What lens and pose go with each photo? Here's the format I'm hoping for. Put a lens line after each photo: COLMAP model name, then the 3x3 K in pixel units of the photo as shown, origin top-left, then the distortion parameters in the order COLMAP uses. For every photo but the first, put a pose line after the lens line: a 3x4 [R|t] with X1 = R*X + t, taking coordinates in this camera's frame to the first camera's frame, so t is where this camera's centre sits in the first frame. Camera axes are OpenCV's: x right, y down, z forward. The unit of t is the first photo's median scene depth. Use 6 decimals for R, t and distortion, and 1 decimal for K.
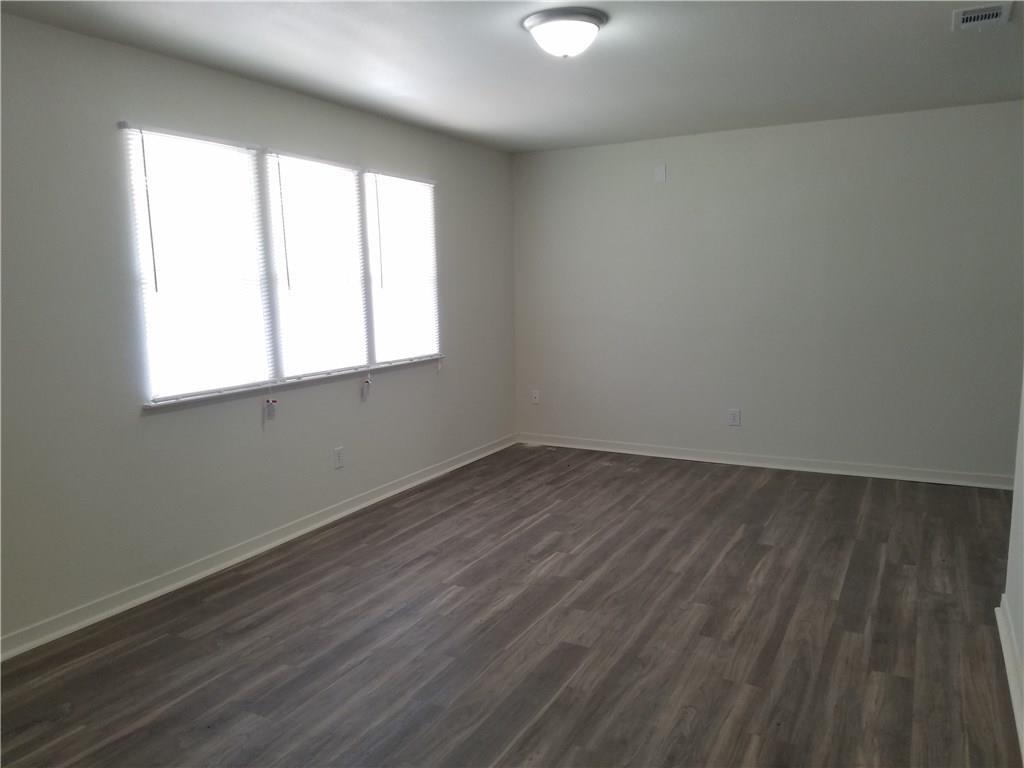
lens RADIAL K [[763.5, 0, 502.7], [0, 763.5, 404.3], [0, 0, 1]] dist [0.092683, -0.131848]
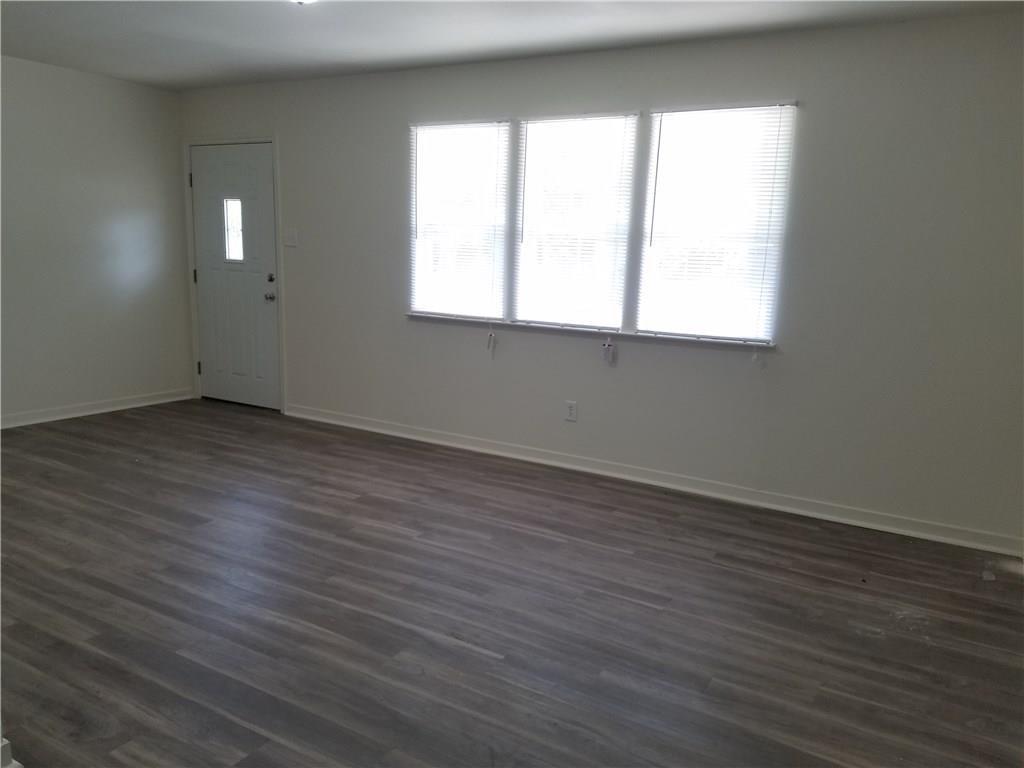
lens RADIAL K [[763.9, 0, 506.9], [0, 763.9, 397.9], [0, 0, 1]] dist [0.092497, -0.134936]
pose [[-0.007354, 0.223927, -0.974578, 1.081484], [-0.203804, 0.953813, 0.220693, -0.215746], [0.978984, 0.200246, 0.038623, 1.196310]]
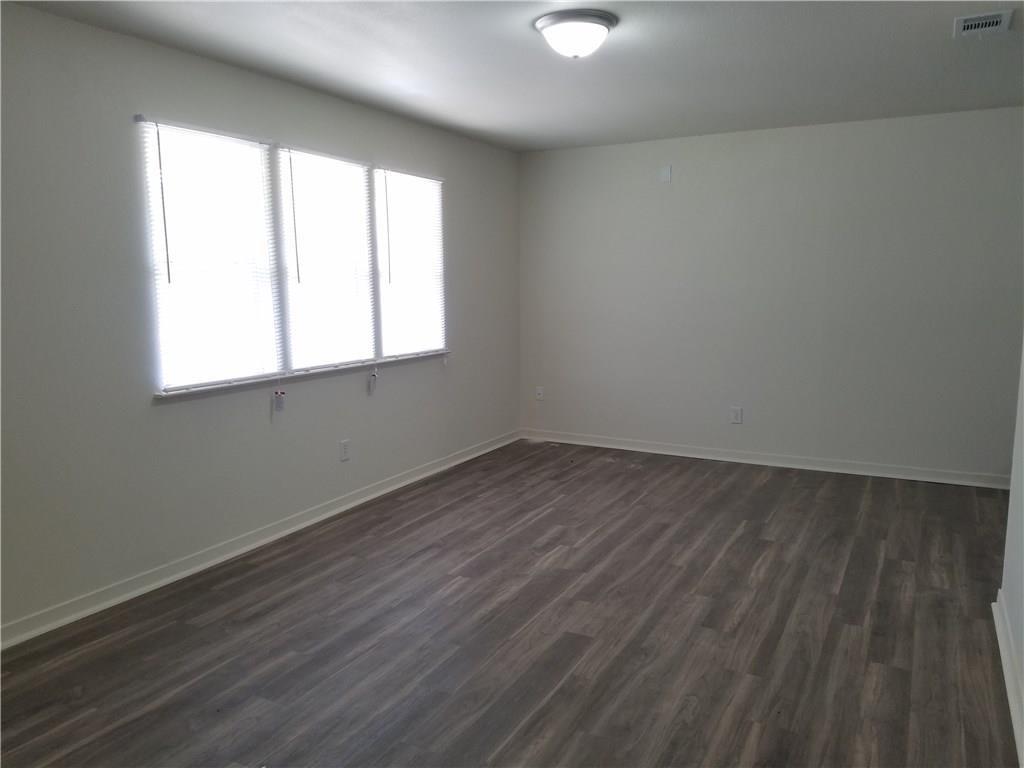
lens RADIAL K [[763.9, 0, 506.9], [0, 763.9, 397.9], [0, 0, 1]] dist [0.092497, -0.134936]
pose [[0.999920, 0.011929, 0.004290, -0.008037], [-0.011905, 0.999913, -0.005750, 0.005917], [-0.004358, 0.005699, 0.999974, -0.015085]]
